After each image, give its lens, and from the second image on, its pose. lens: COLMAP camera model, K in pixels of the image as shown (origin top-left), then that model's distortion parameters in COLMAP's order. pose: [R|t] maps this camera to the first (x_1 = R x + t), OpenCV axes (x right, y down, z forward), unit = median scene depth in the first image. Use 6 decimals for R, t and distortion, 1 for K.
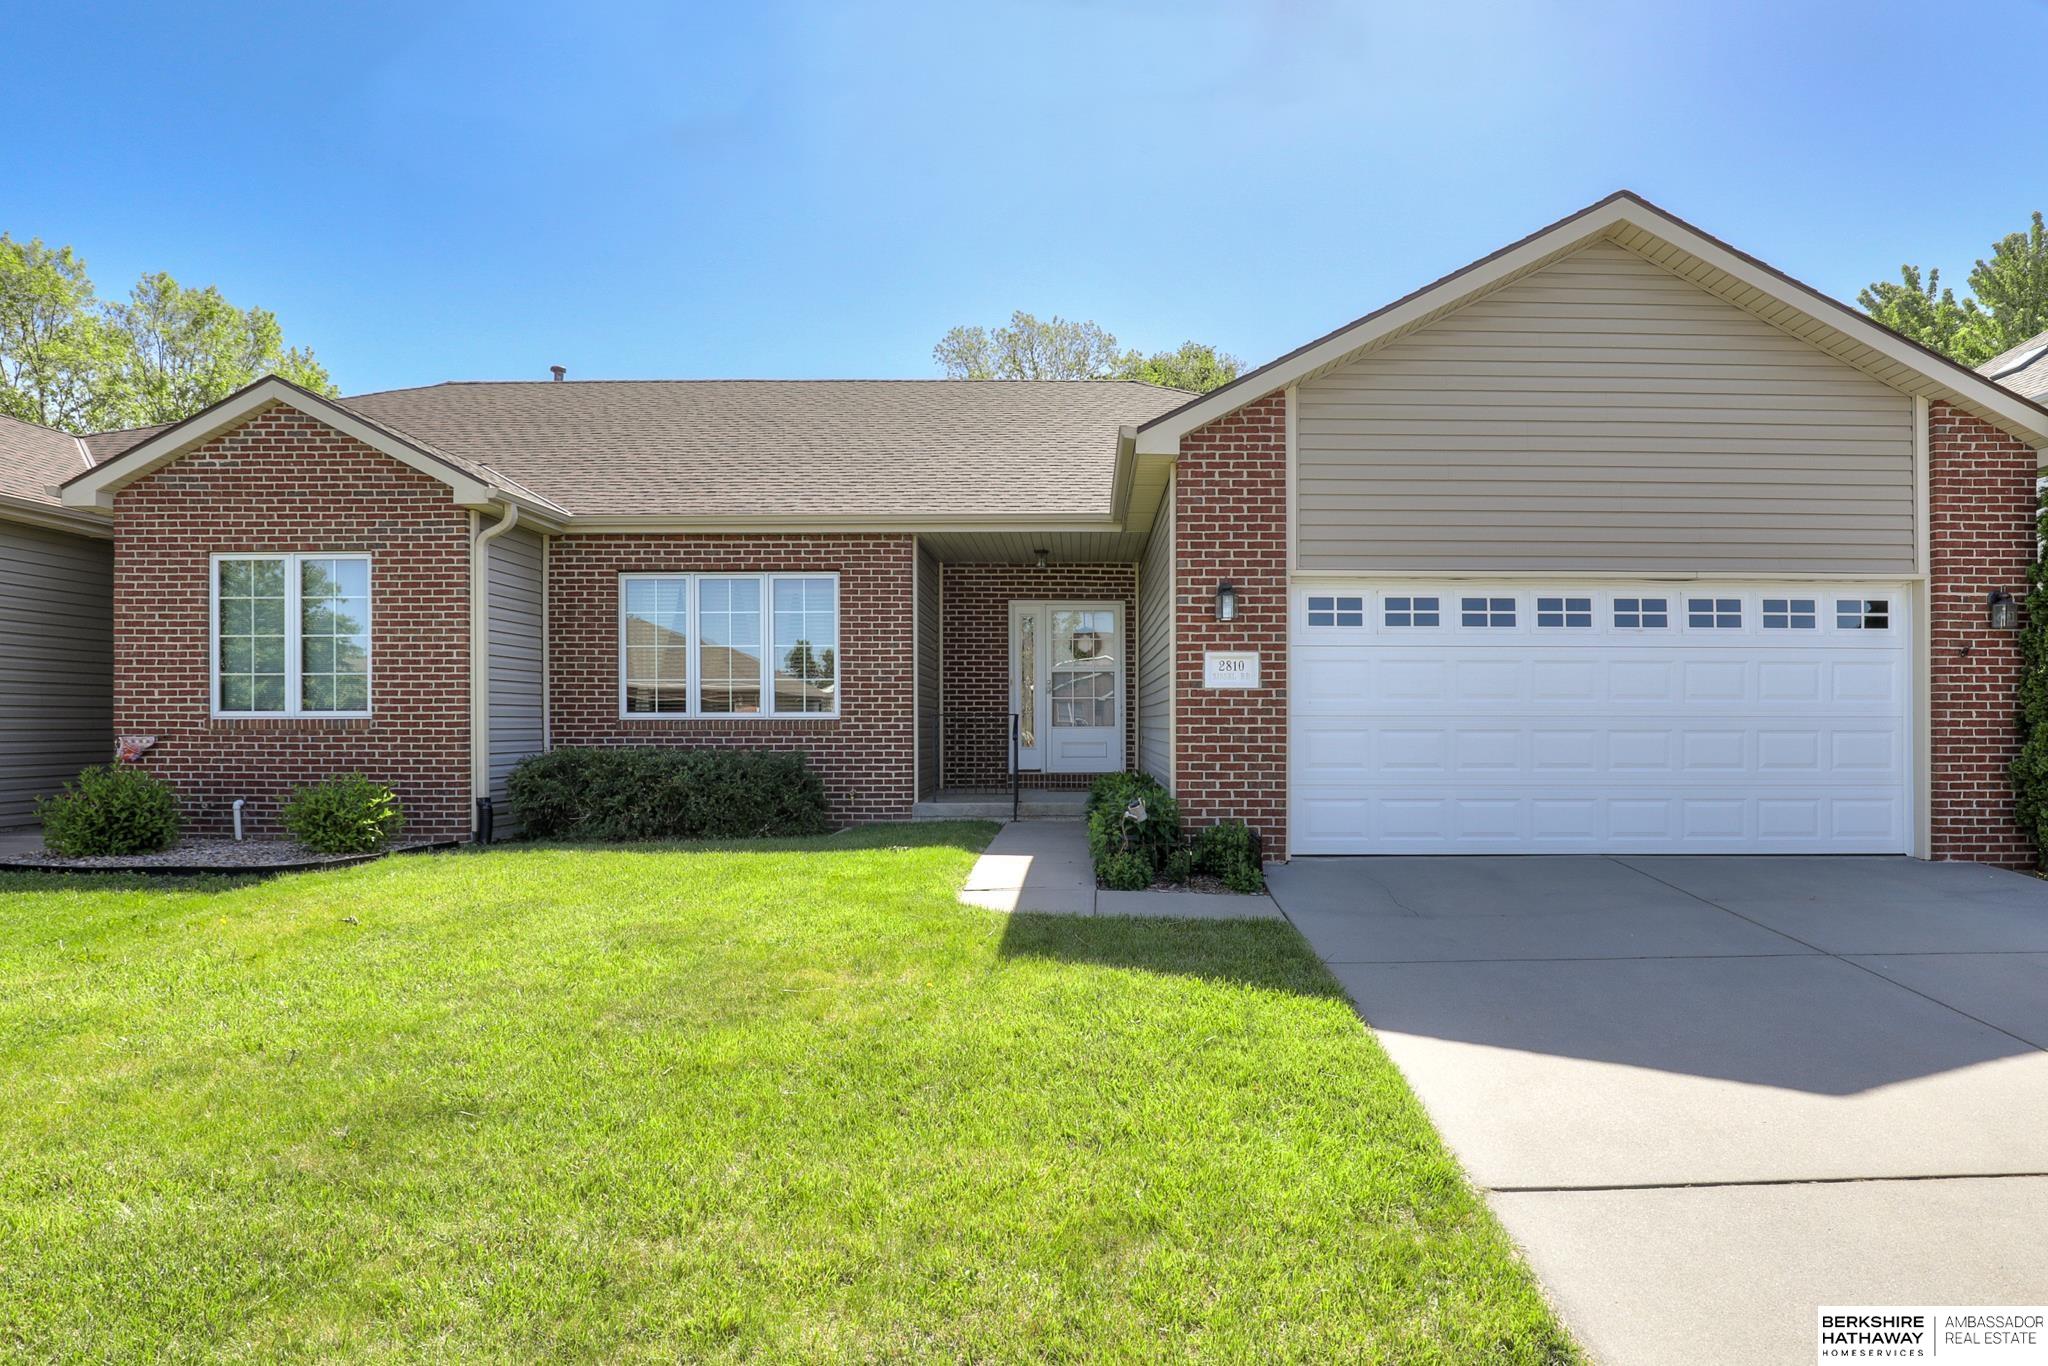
lens RADIAL K [[1145.0, 0, 1028.5], [0, 1145.0, 719.0], [0, 0, 1]] dist [-0.035340, 0.001194]
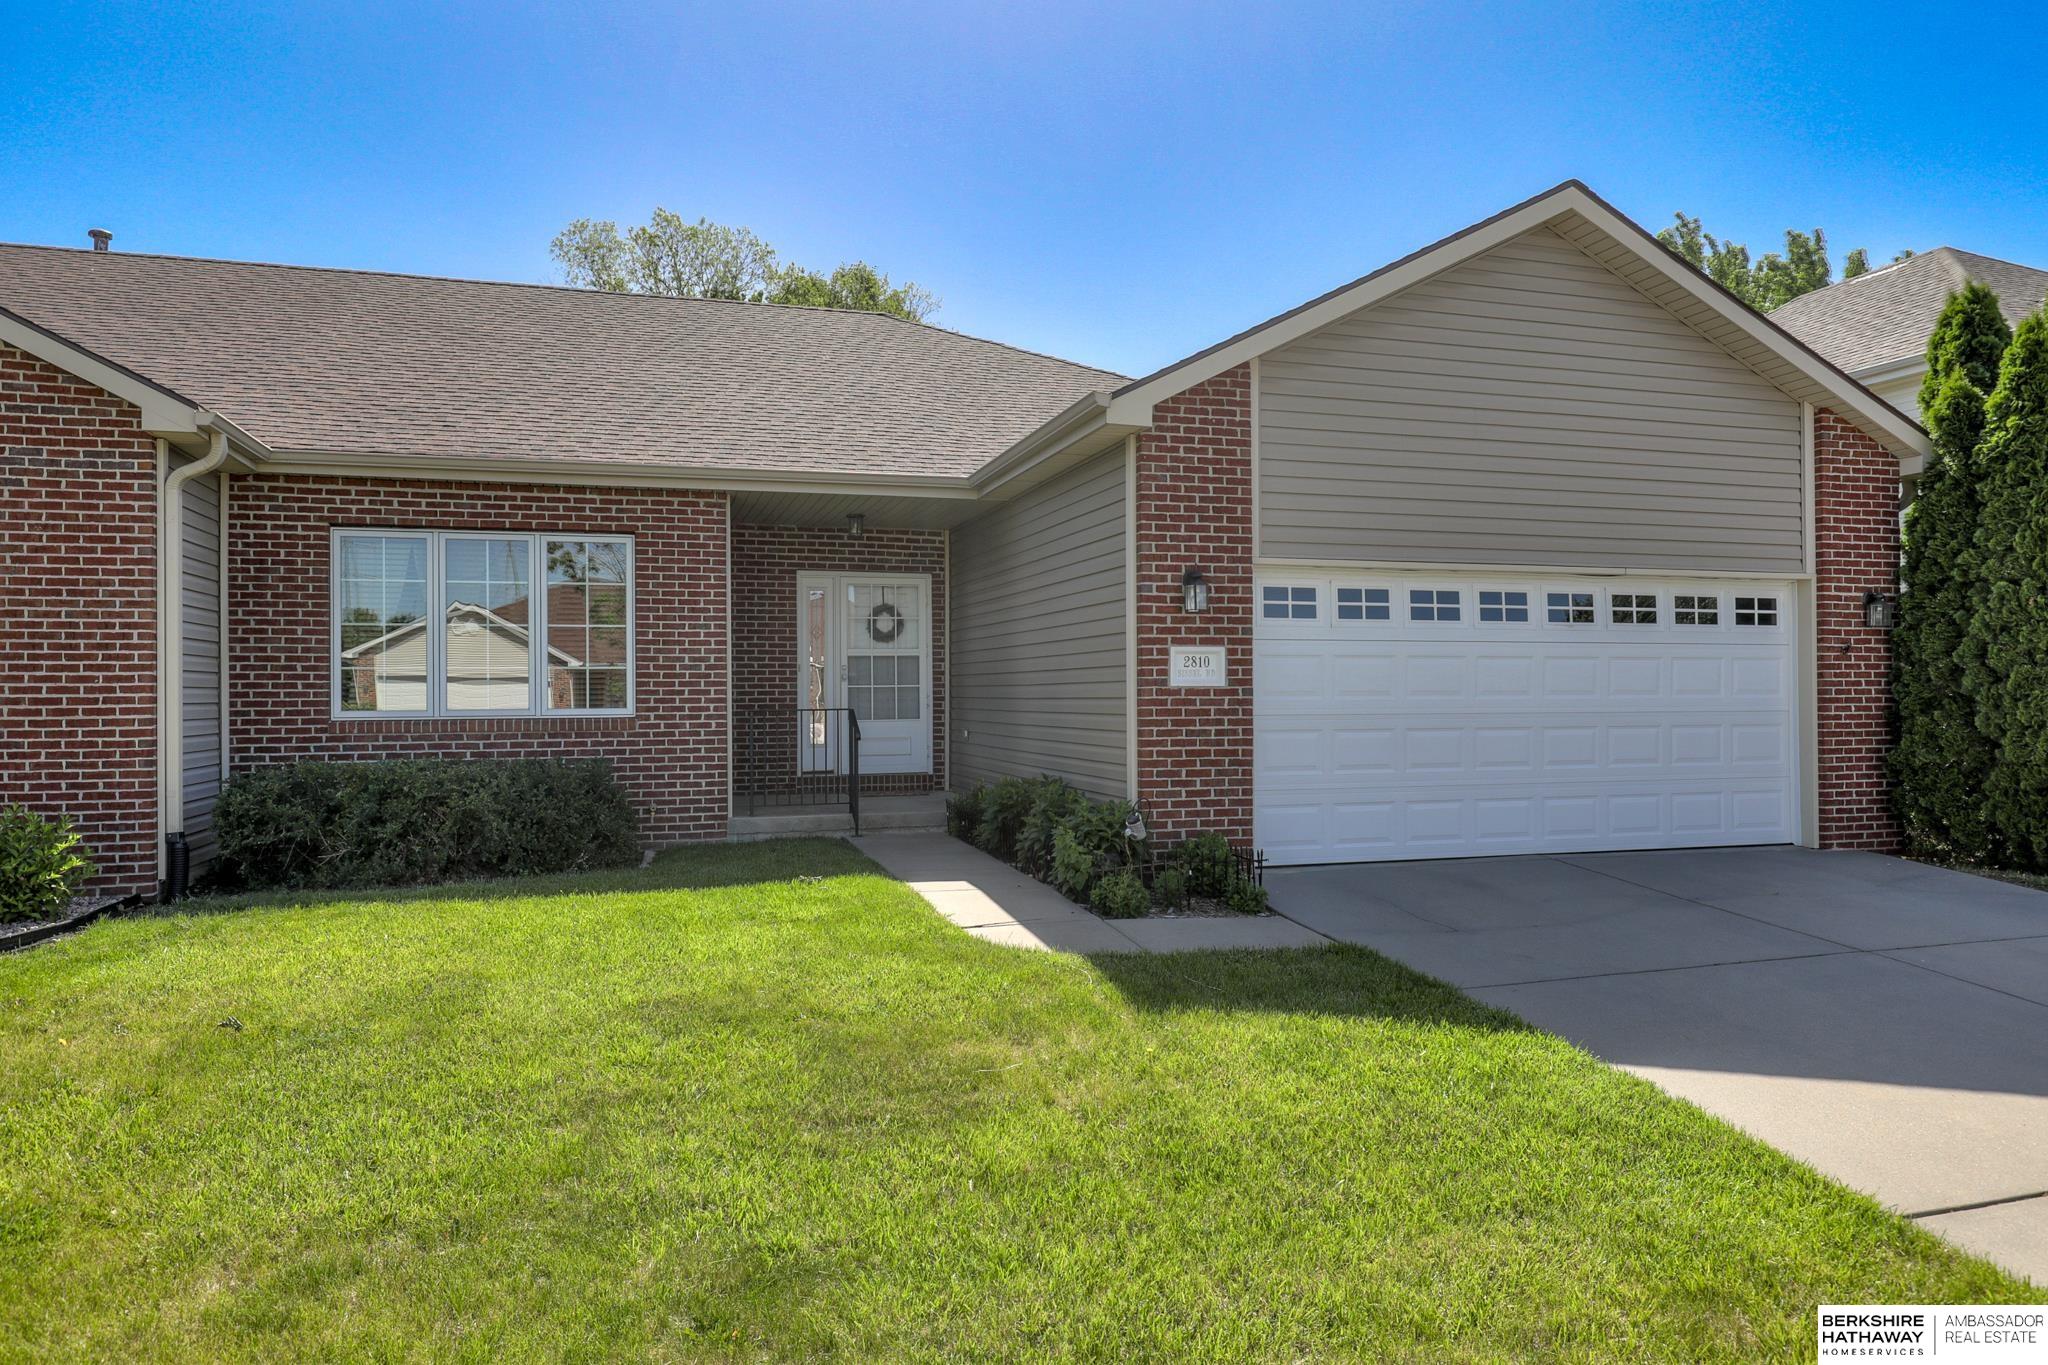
lens RADIAL K [[1327.5, 0, 1024.0], [0, 1327.5, 682.5], [0, 0, 1]] dist [-0.005580, -0.001290]
pose [[0.957482, -0.002281, 0.288484, -0.249374], [0.005225, 0.999942, -0.009437, -0.020207], [-0.288446, 0.010543, 0.957438, 0.031172]]
